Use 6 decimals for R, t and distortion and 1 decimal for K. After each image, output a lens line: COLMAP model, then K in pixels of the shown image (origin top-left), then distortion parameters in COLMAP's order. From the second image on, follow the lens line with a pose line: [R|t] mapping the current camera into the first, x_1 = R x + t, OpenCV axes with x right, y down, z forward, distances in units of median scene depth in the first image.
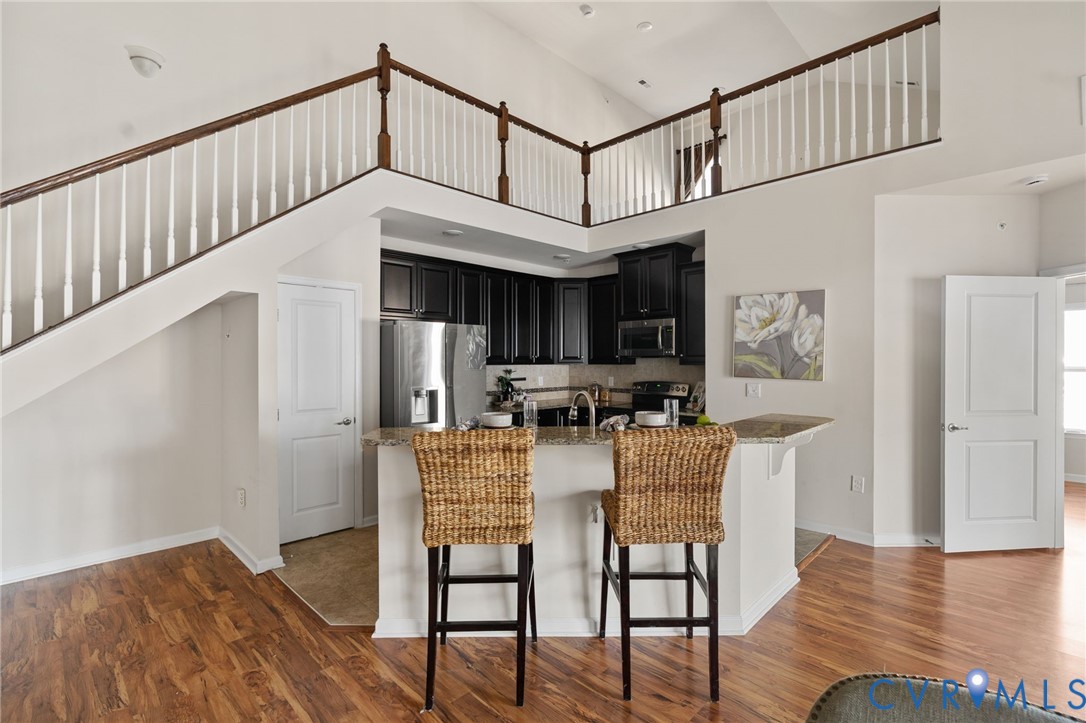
lens RADIAL K [[492.8, 0, 543.1], [0, 492.8, 361.1], [0, 0, 1]] dist [-0.010295, 0.002933]
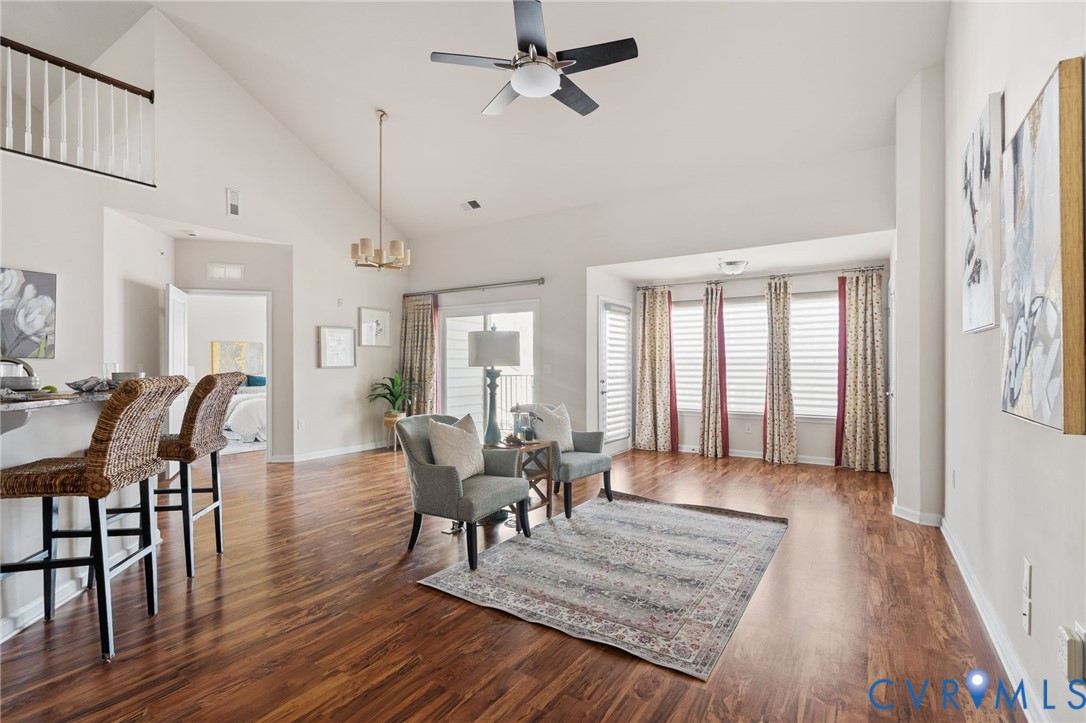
lens RADIAL K [[504.8, 0, 549.0], [0, 504.8, 365.3], [0, 0, 1]] dist [-0.015993, 0.003994]
pose [[-0.205422, 0.000122, 0.978673, -0.656898], [0.002758, 0.999996, 0.000454, 0.051803], [-0.978670, 0.002792, -0.205422, 0.148910]]
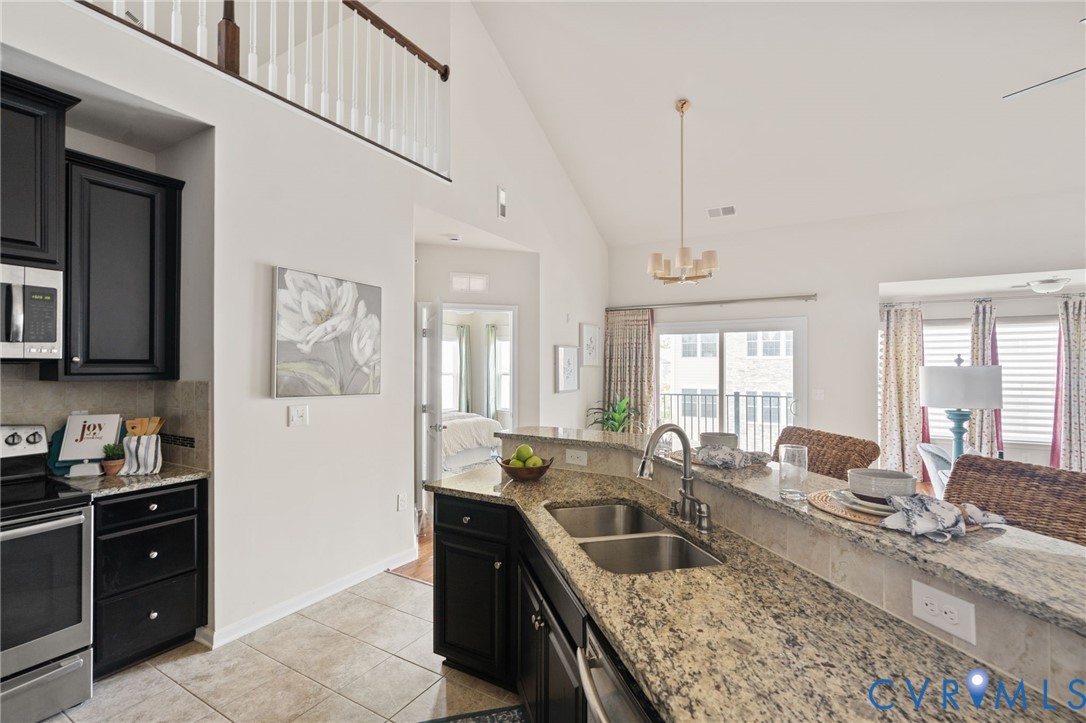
lens RADIAL K [[492.8, 0, 542.5], [0, 492.8, 365.9], [0, 0, 1]] dist [-0.010295, 0.002933]
pose [[-0.247683, 0.005742, 0.968824, -0.296400], [0.000114, 0.999983, -0.005898, -0.003618], [-0.968841, -0.001351, -0.247679, 0.852808]]
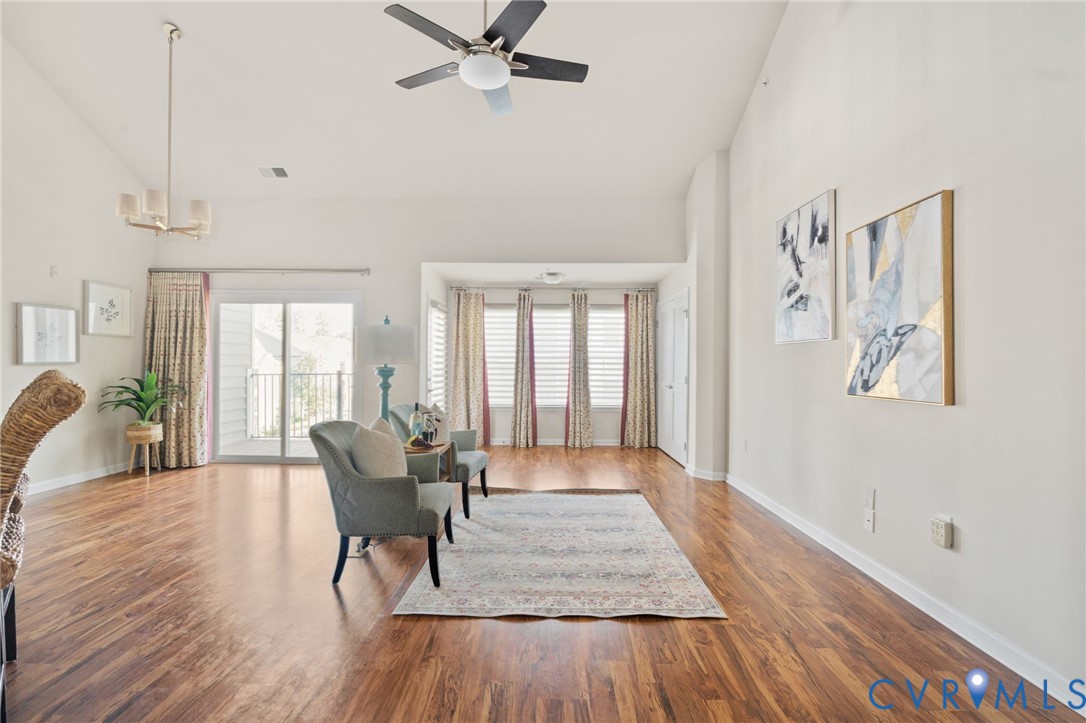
lens RADIAL K [[492.8, 0, 548.4], [0, 492.8, 362.2], [0, 0, 1]] dist [-0.010295, 0.002933]
pose [[-0.703300, -0.000296, 0.710893, -0.499098], [-0.003801, 0.999987, -0.003344, 0.052709], [-0.710883, -0.005054, -0.703292, 0.439201]]
